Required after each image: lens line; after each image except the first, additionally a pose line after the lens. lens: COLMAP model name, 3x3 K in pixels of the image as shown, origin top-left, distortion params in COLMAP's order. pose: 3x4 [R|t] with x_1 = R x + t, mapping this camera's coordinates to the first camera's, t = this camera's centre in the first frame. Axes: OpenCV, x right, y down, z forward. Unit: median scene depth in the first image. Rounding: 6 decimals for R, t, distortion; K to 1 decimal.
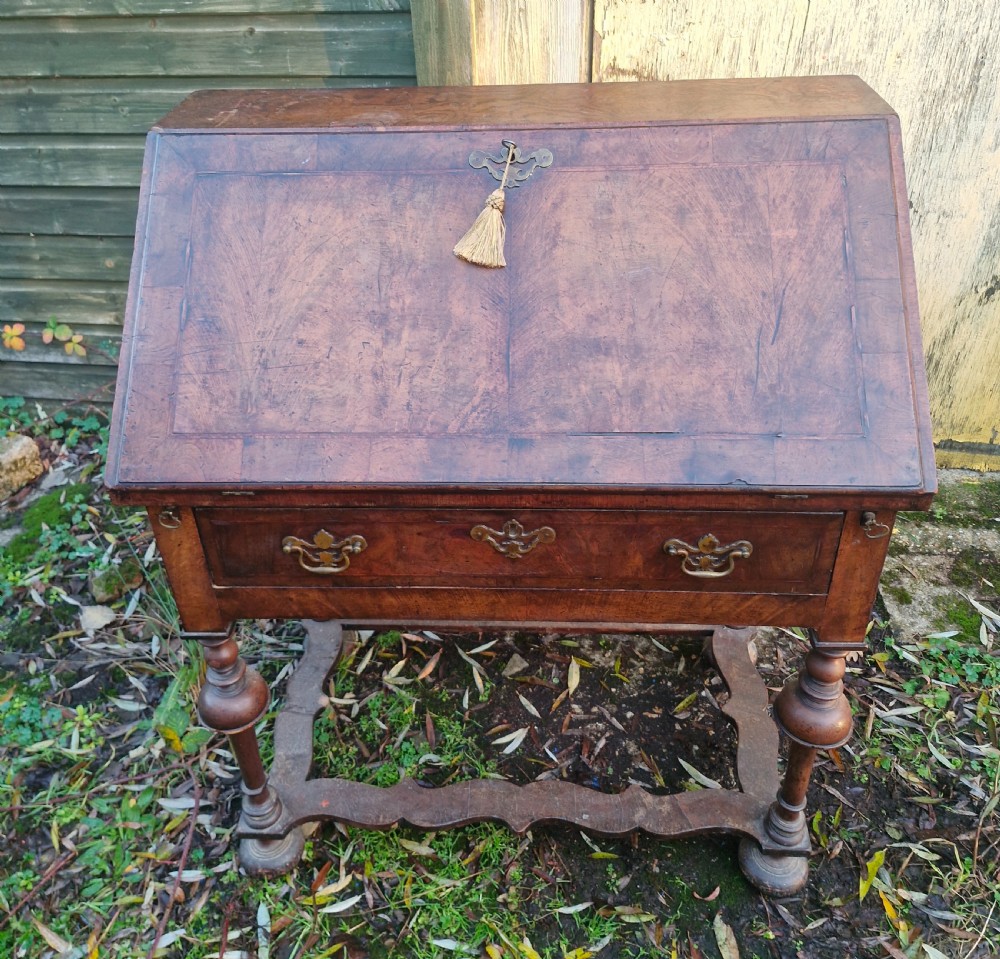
lens RADIAL K [[963.0, 0, 492.1], [0, 963.0, 408.9], [0, 0, 1]] dist [0.018191, 0.000000]
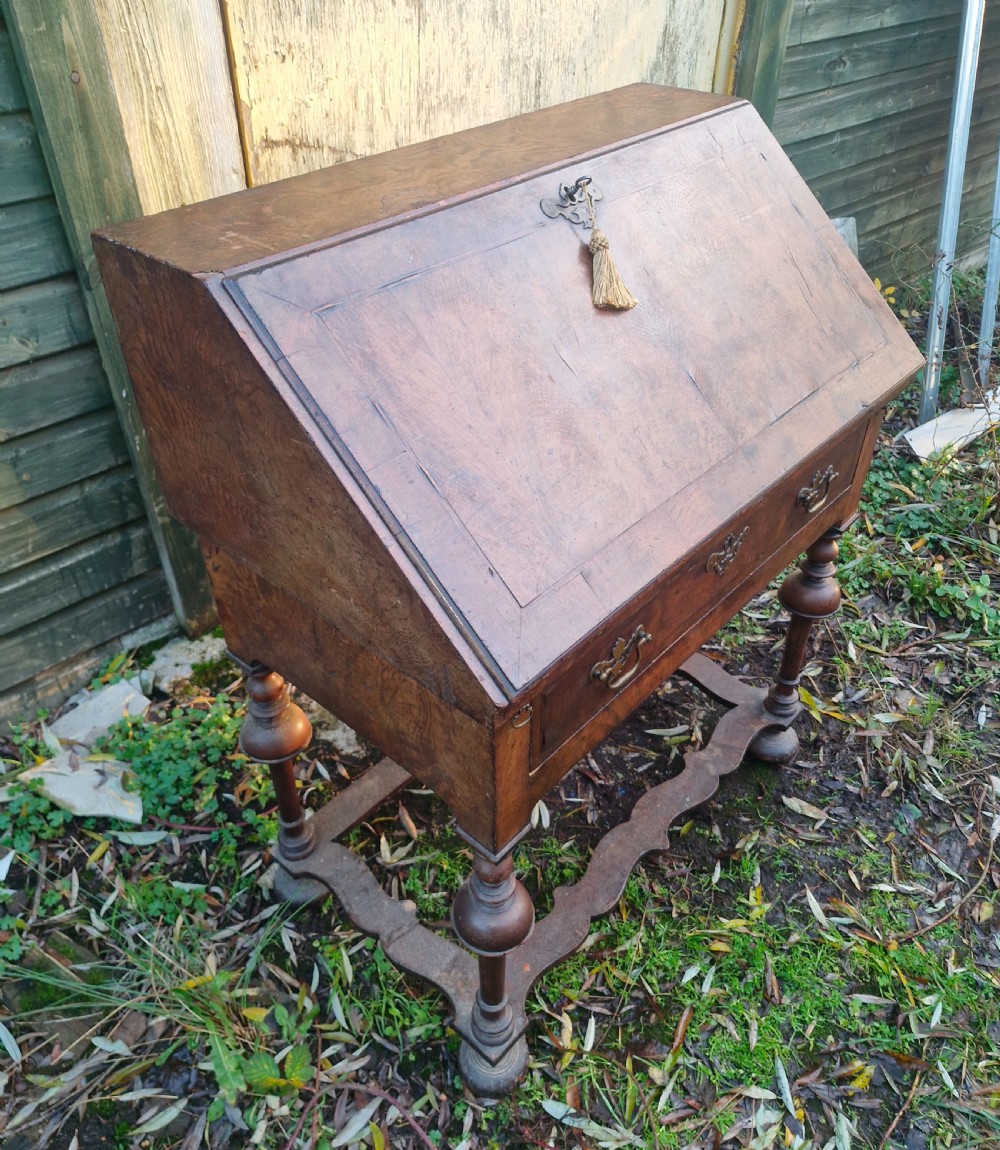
lens RADIAL K [[956.4, 0, 509.8], [0, 956.4, 561.7], [0, 0, 1]] dist [0.026602, -0.028355]
pose [[0.618700, -0.447978, 0.645388, -0.565665], [0.411638, 0.884551, 0.219371, -0.128194], [-0.669152, 0.129942, 0.731677, 0.285683]]
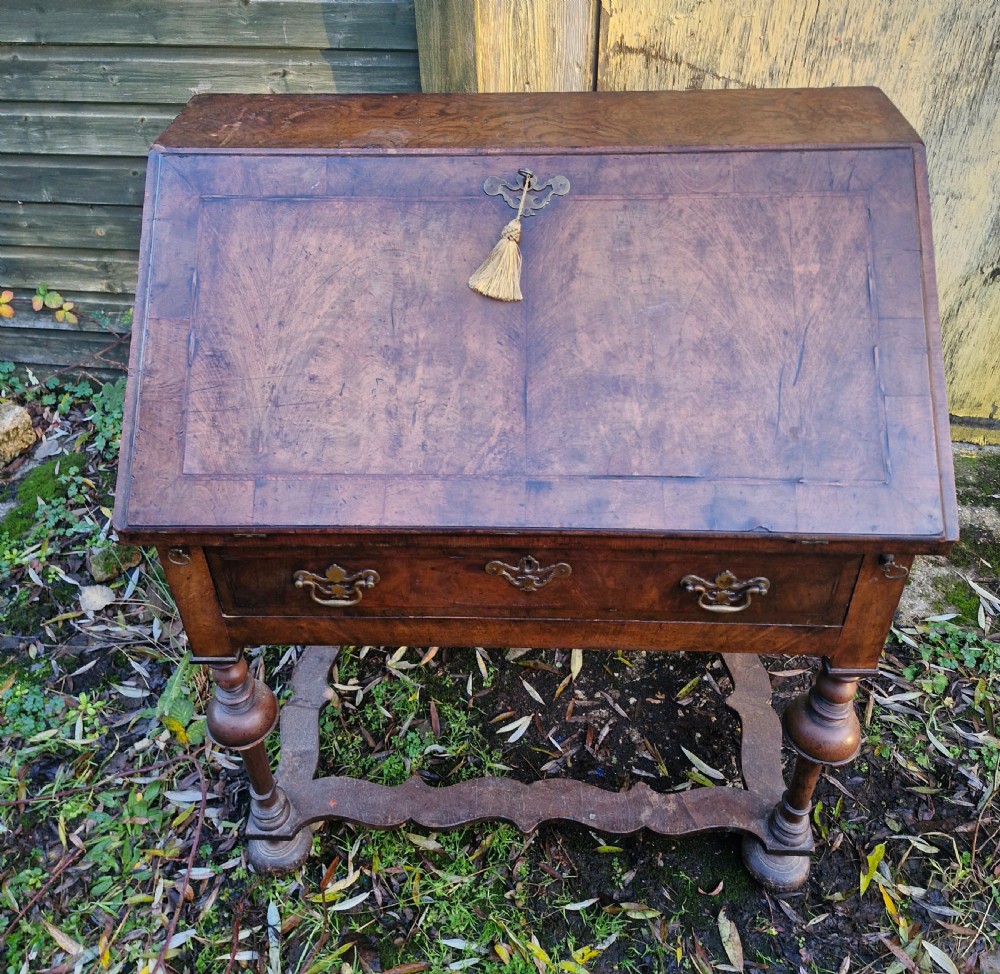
lens RADIAL K [[964.2, 0, 494.5], [0, 964.2, 370.4], [0, 0, 1]] dist [0.017659, 0.000000]
pose [[0.999847, 0.000155, 0.017508, -0.021630], [-0.001062, 0.998656, 0.051817, -0.089034], [-0.017477, -0.051828, 0.998503, 0.014336]]
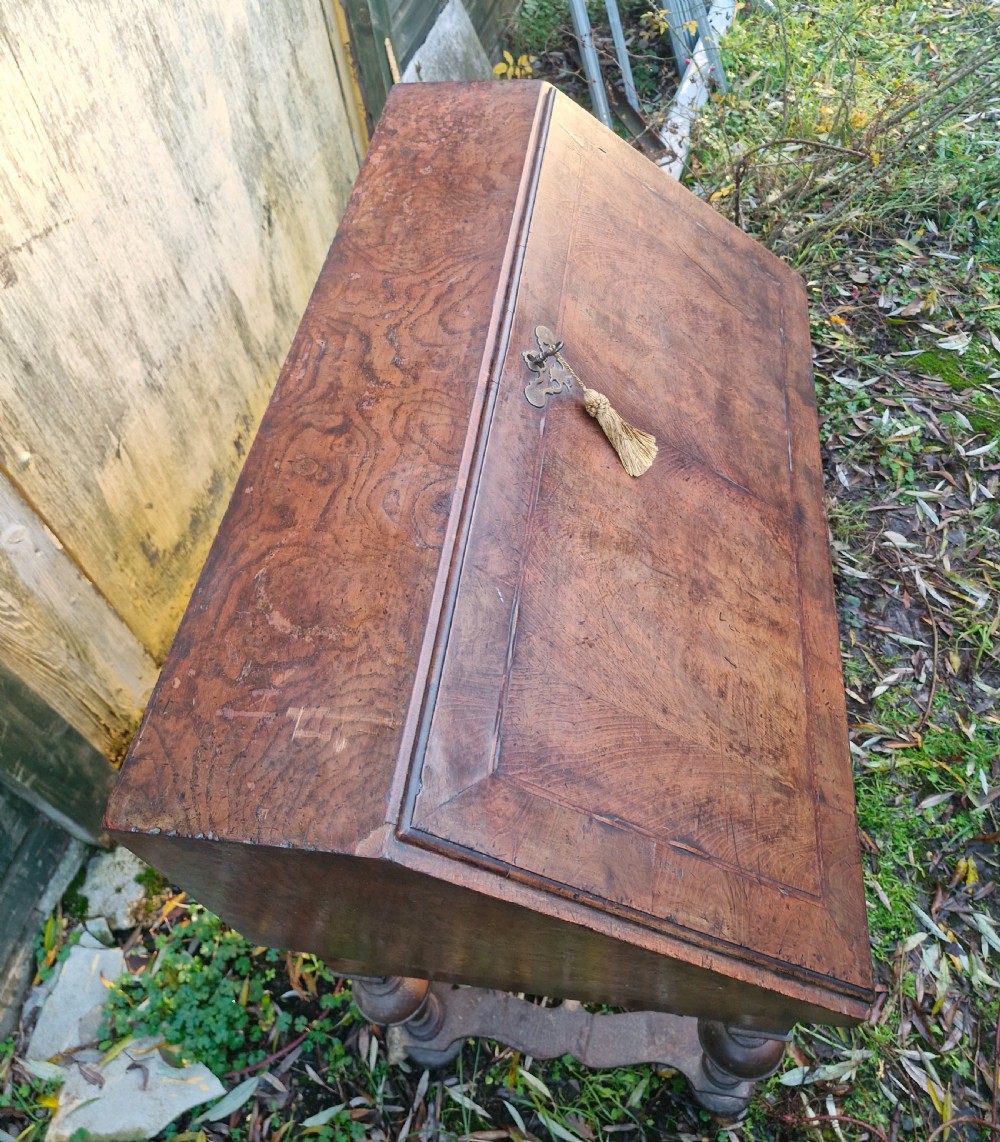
lens RADIAL K [[949.7, 0, 513.2], [0, 949.7, 464.7], [0, 0, 1]] dist [0.026602, -0.028355]
pose [[0.078871, -0.752037, 0.654385, -0.389091], [0.621881, 0.550159, 0.557305, -0.470070], [-0.779130, 0.362995, 0.511069, 0.474204]]
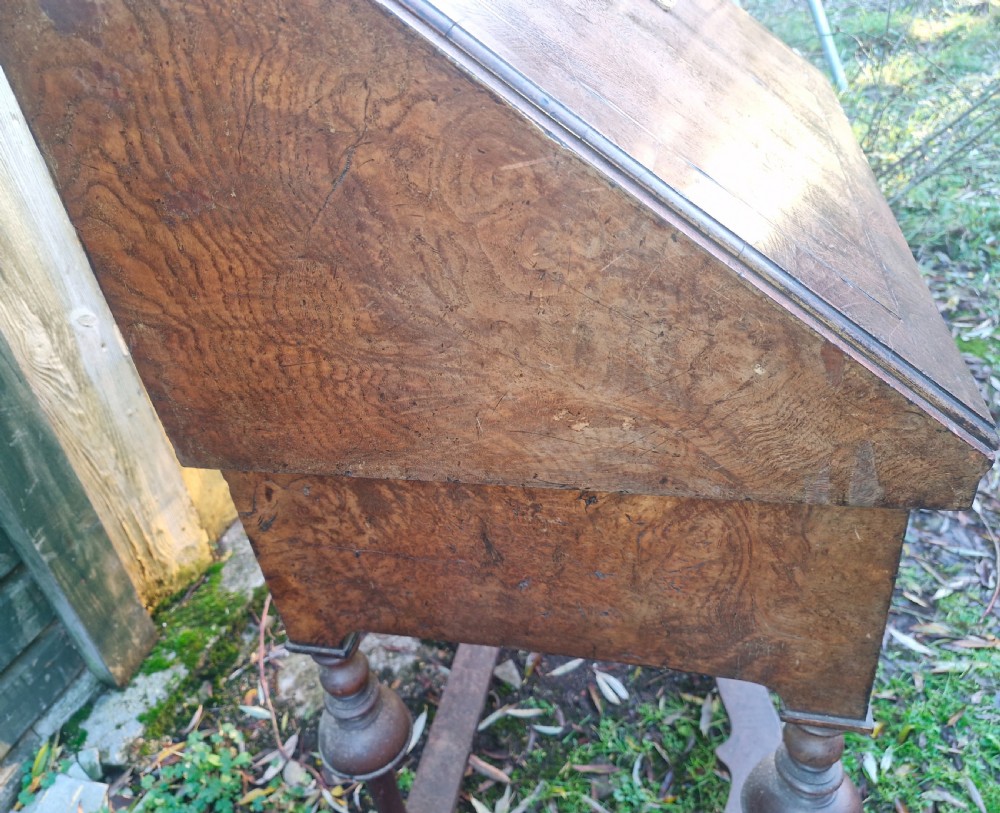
lens RADIAL K [[782.6, 0, 475.2], [0, 782.6, 390.6], [0, 0, 1]] dist [-0.022599, 0.013361]
pose [[0.208295, -0.509590, 0.834824, -0.509583], [0.645701, 0.712750, 0.273966, -0.144894], [-0.734631, 0.481981, 0.477505, 0.670314]]
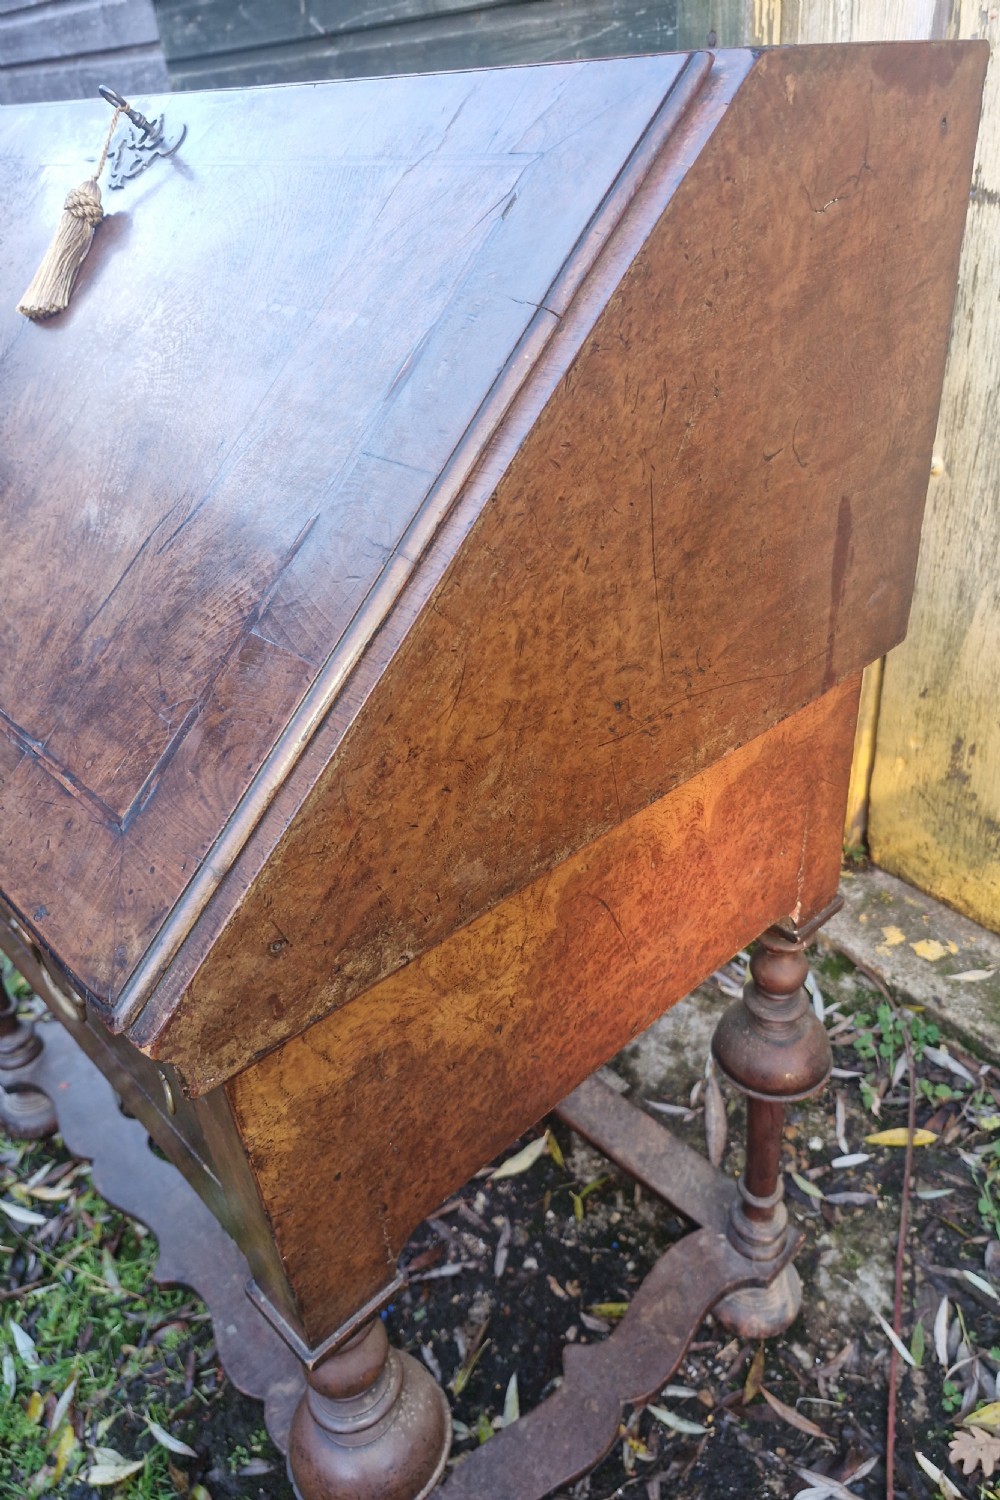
lens RADIAL K [[1068.2, 0, 548.6], [0, 1068.2, 755.5], [0, 0, 1]] dist [0.002430, -0.016467]
pose [[0.729898, 0.356073, -0.583490, 0.472241], [-0.349827, 0.927937, 0.128666, -0.067144], [0.587256, 0.110208, 0.801863, 0.500321]]
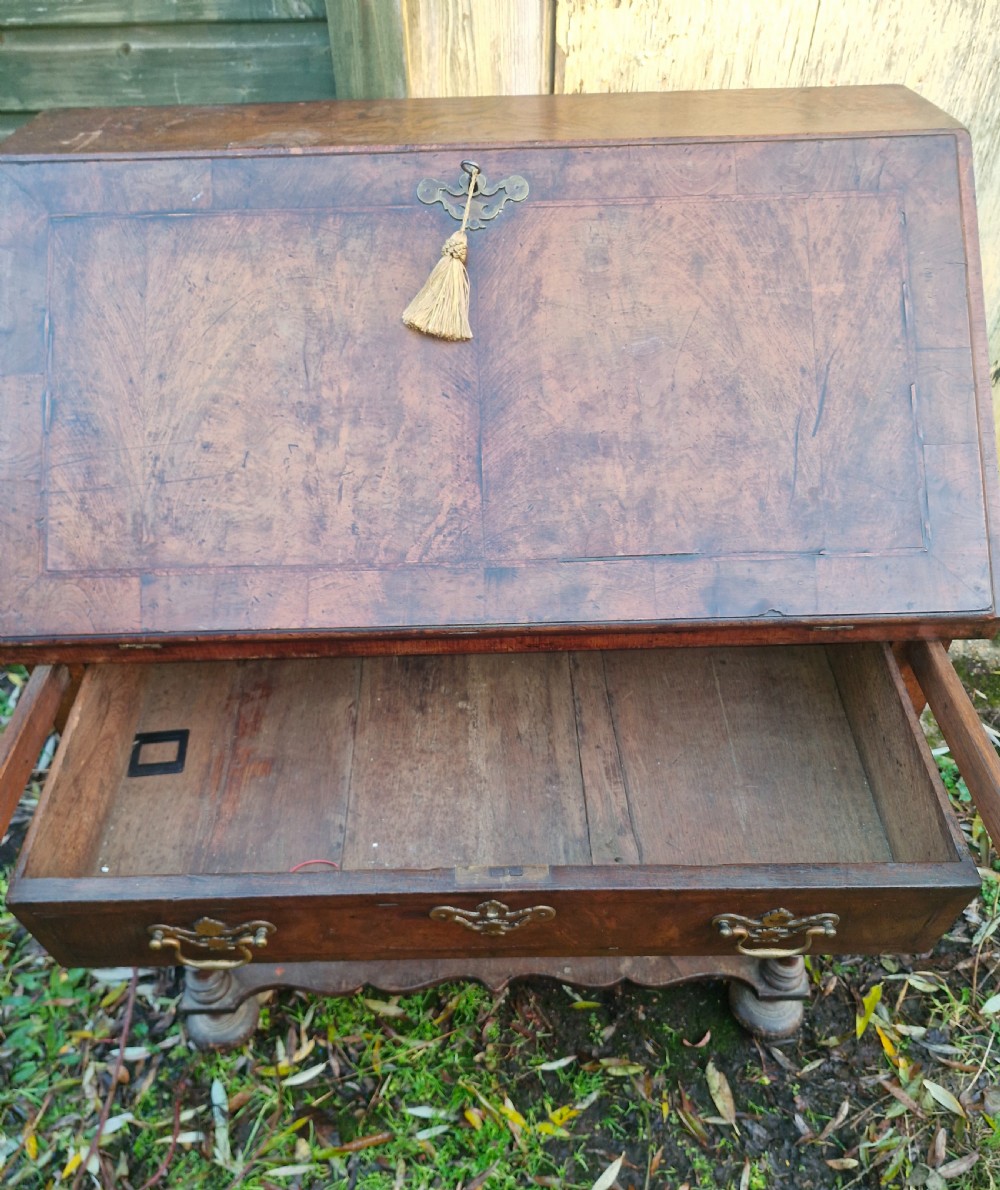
lens RADIAL K [[955.3, 0, 494.5], [0, 955.3, 670.2], [0, 0, 1]] dist [0.048442, -0.060126]
pose [[0.997462, -0.036326, 0.061234, -0.016861], [0.026024, 0.986556, 0.161336, -0.007843], [-0.066272, -0.159333, 0.984998, 0.141940]]
